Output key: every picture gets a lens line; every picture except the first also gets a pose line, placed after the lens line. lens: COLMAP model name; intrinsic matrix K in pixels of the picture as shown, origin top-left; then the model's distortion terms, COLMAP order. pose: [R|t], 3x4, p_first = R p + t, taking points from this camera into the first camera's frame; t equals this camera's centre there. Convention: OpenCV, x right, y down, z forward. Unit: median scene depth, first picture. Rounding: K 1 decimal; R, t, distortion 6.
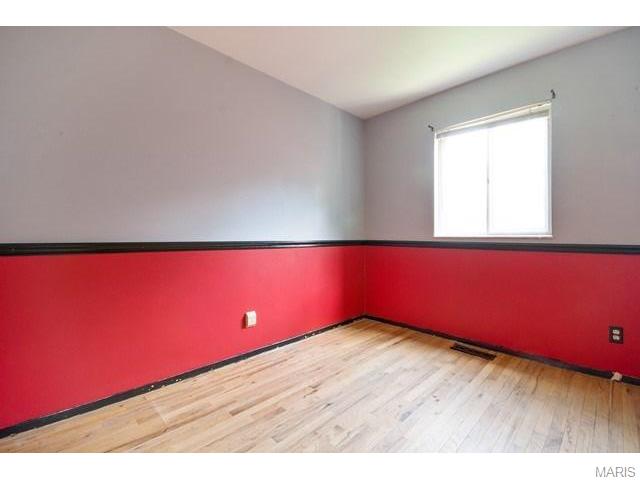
lens RADIAL K [[290.4, 0, 321.9], [0, 290.4, 237.7], [0, 0, 1]] dist [-0.007337, 0.007208]
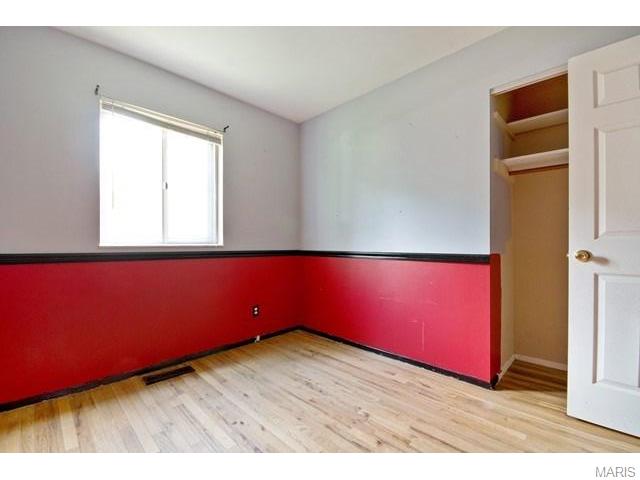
lens RADIAL K [[290.4, 0, 321.4], [0, 290.4, 243.7], [0, 0, 1]] dist [-0.007337, 0.007208]
pose [[-0.025358, 0.000635, 0.999678, -0.410230], [0.001774, 0.999998, -0.000590, -0.008190], [-0.999677, 0.001759, -0.025359, 0.588897]]
